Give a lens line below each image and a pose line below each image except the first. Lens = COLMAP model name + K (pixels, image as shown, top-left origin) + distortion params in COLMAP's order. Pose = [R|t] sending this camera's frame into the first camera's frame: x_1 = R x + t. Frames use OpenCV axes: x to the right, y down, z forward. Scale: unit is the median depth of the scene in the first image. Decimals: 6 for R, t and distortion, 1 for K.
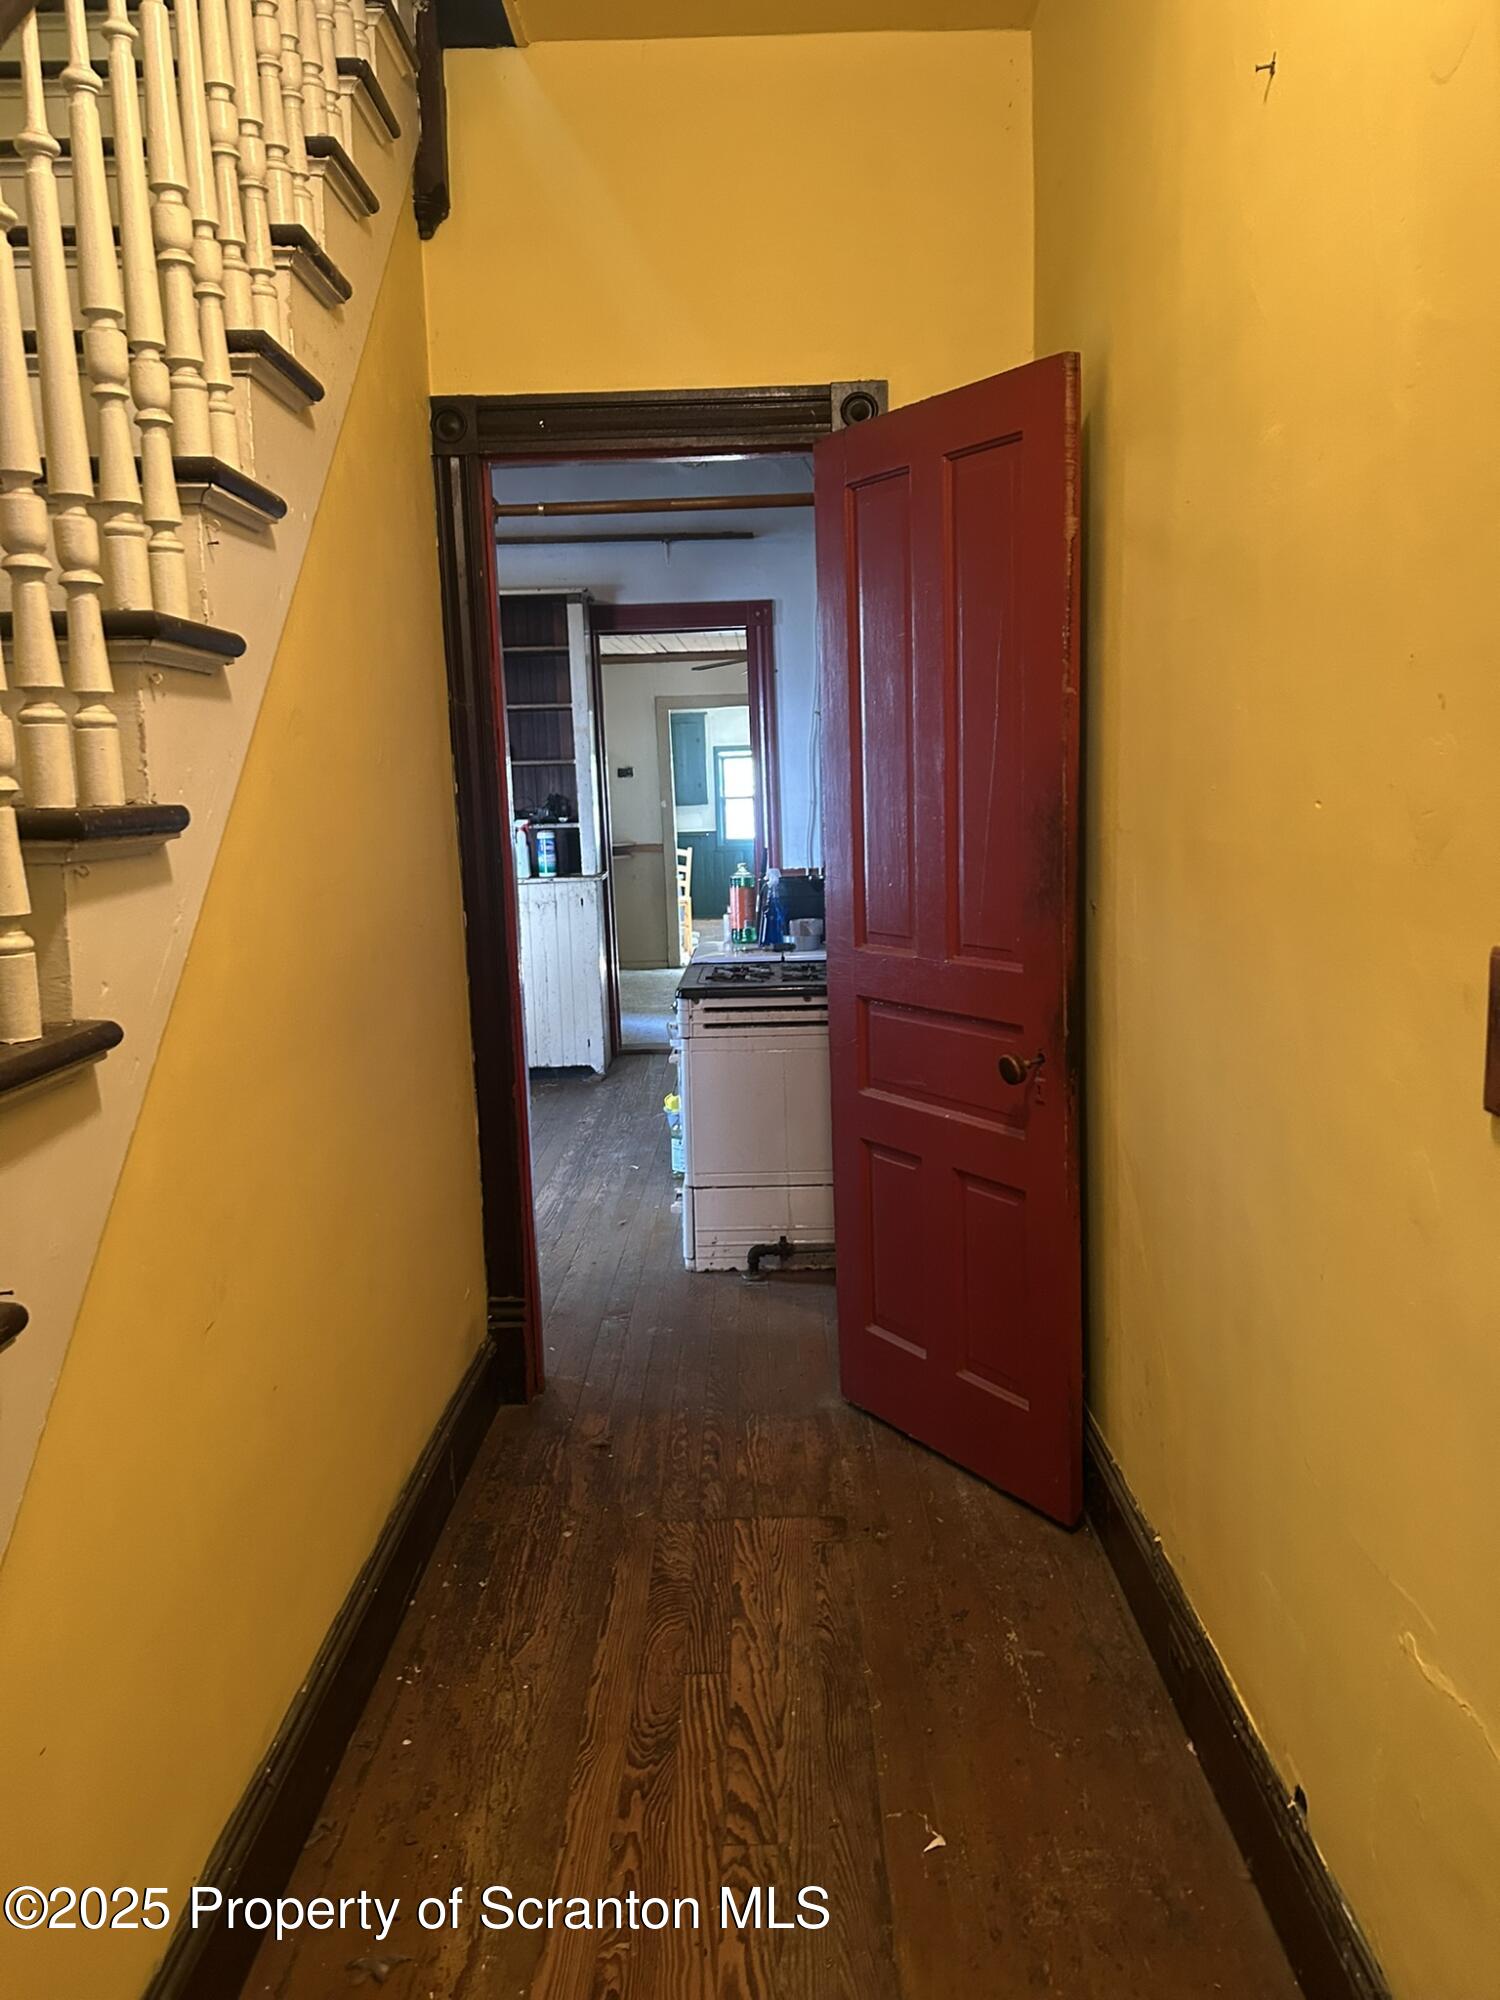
lens RADIAL K [[1496.4, 0, 753.9], [0, 1496.4, 1002.3], [0, 0, 1]] dist [0.028173, -0.023910]
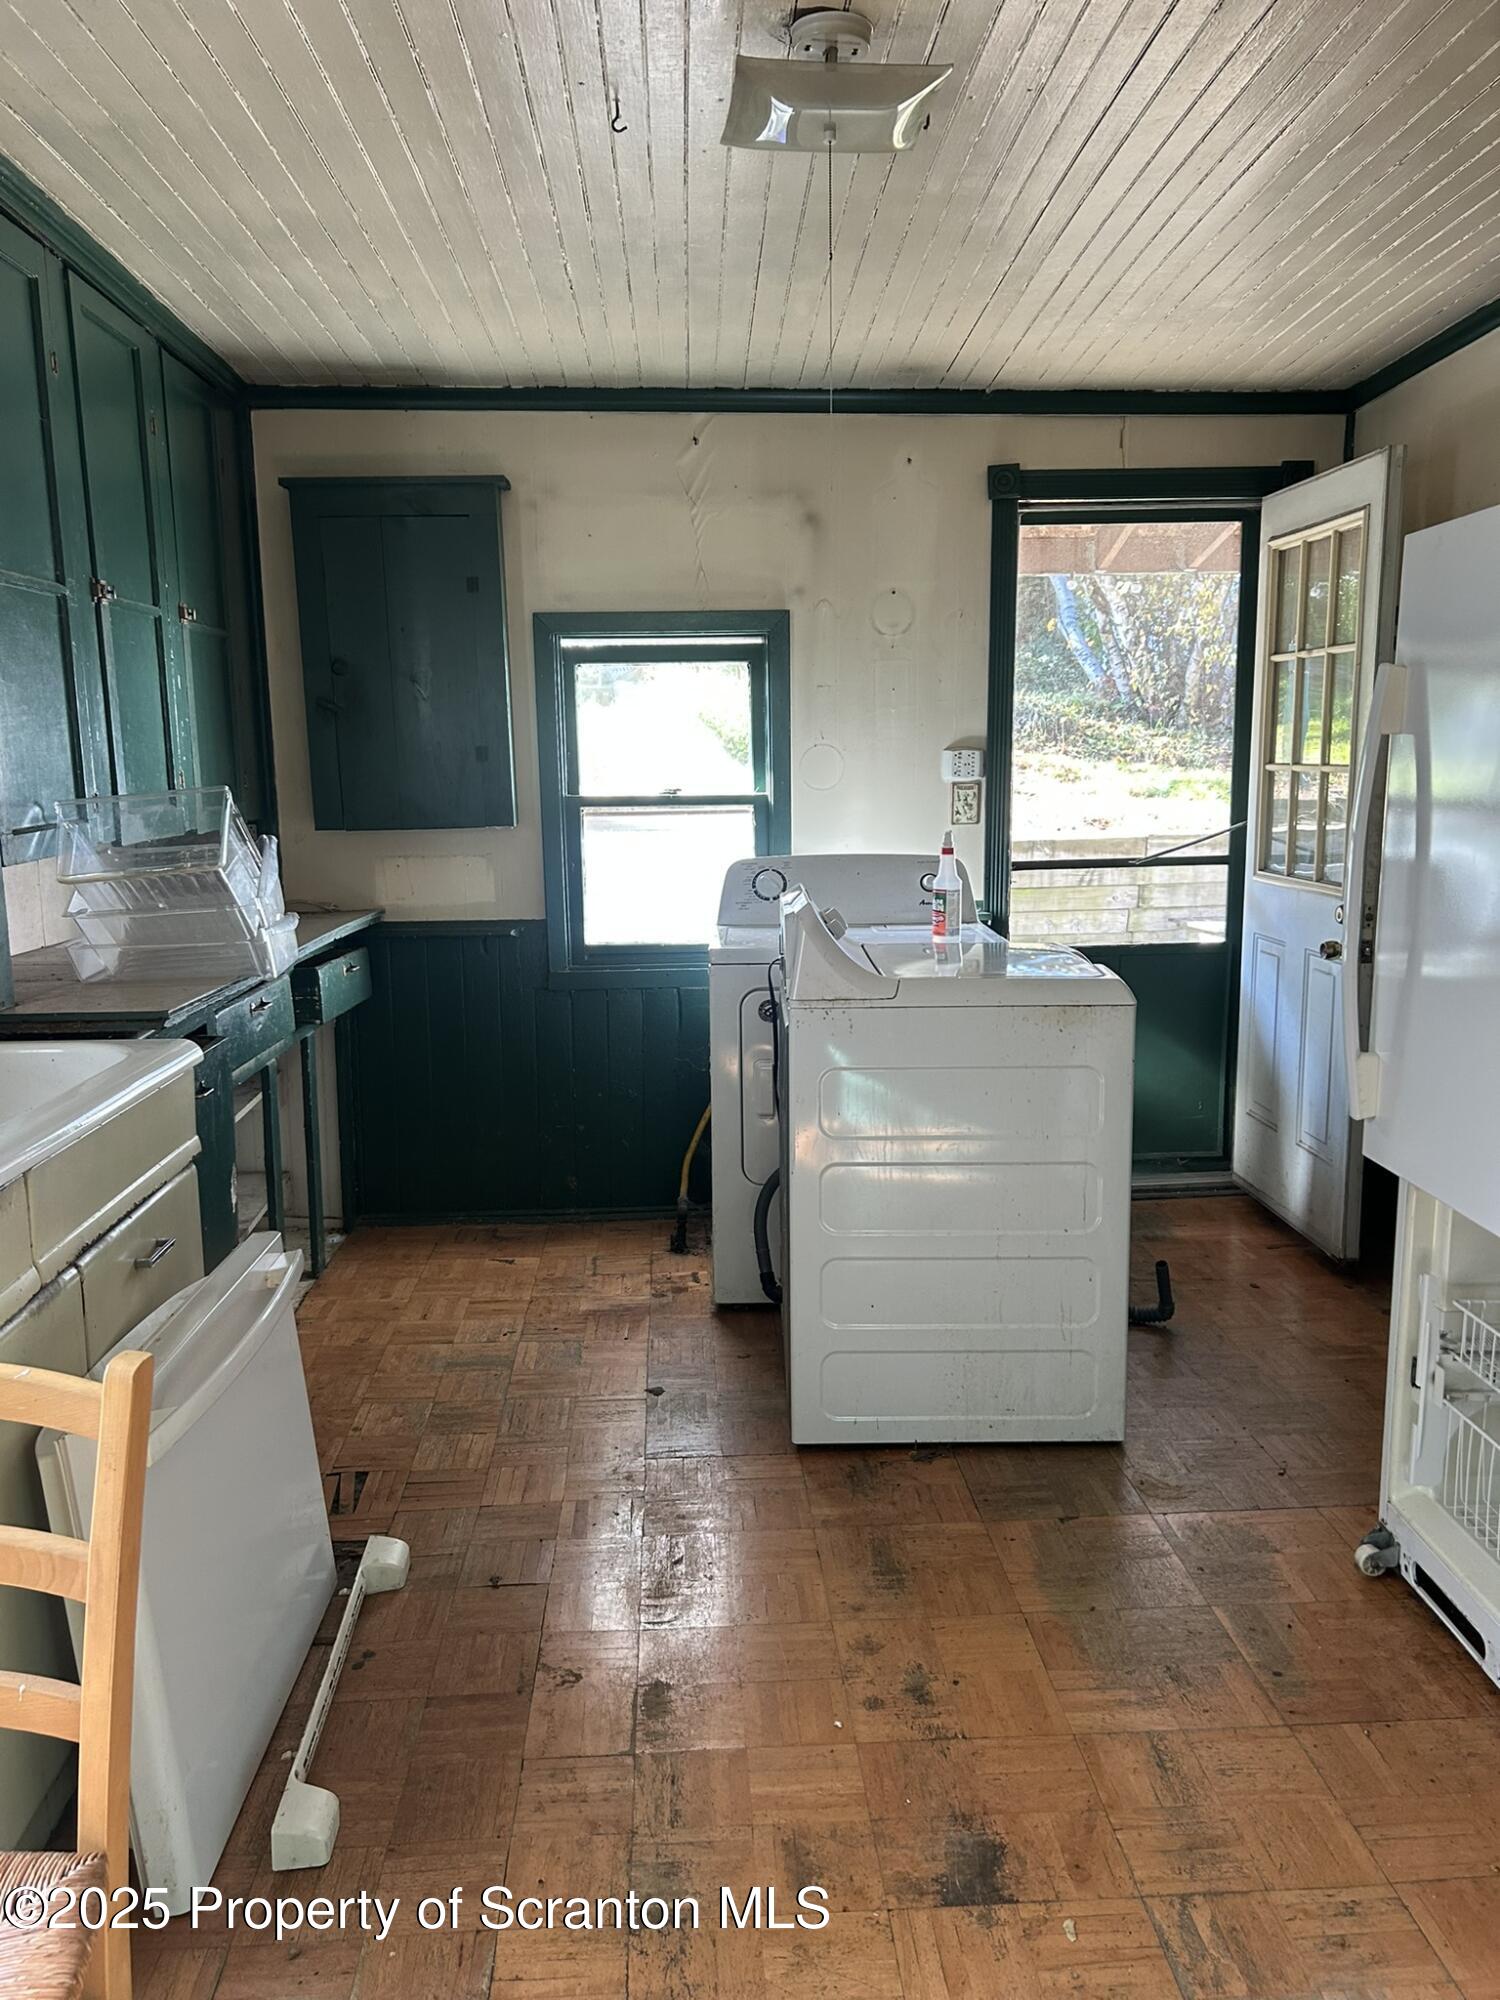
lens RADIAL K [[1496.4, 0, 747.5], [0, 1496.4, 1005.1], [0, 0, 1]] dist [0.028173, -0.023910]
pose [[0.995162, 0.006066, 0.098055, -0.030586], [-0.004764, 0.999897, -0.013506, -0.197649], [-0.098127, 0.012974, 0.995089, 1.488919]]
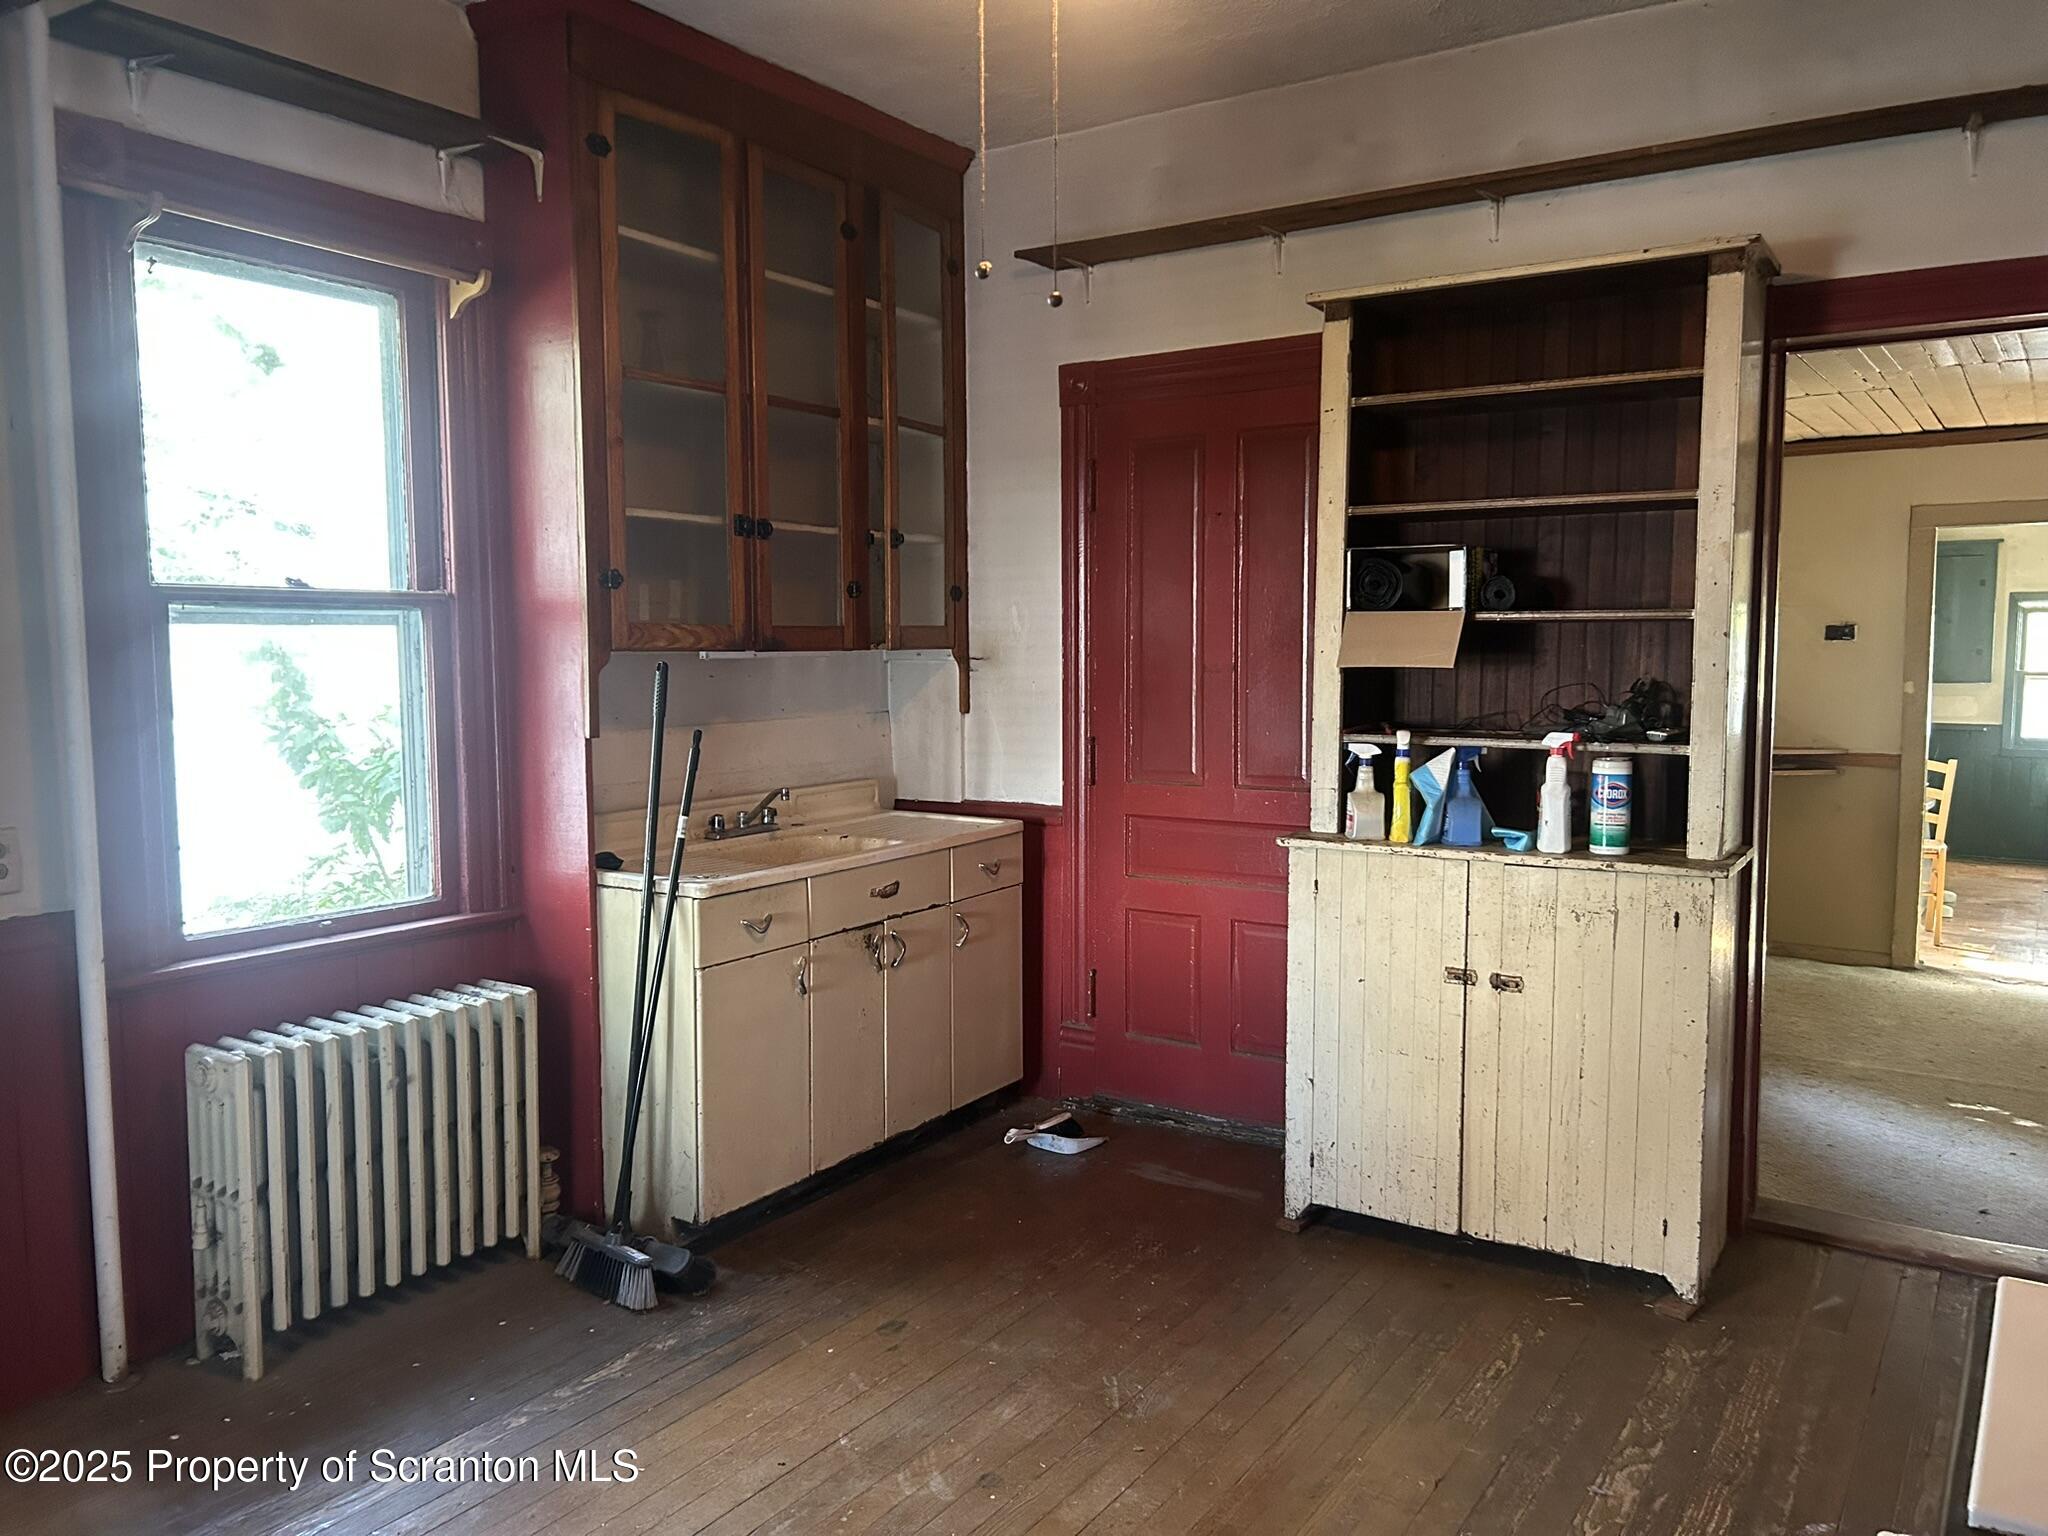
lens RADIAL K [[1532.3, 0, 1018.9], [0, 1532.3, 771.5], [0, 0, 1]] dist [0.028173, -0.023910]
pose [[0.833849, 0.080927, -0.546028, -0.028961], [-0.108455, 0.993933, -0.018311, -0.078977], [0.541233, 0.074488, 0.837567, 0.479460]]
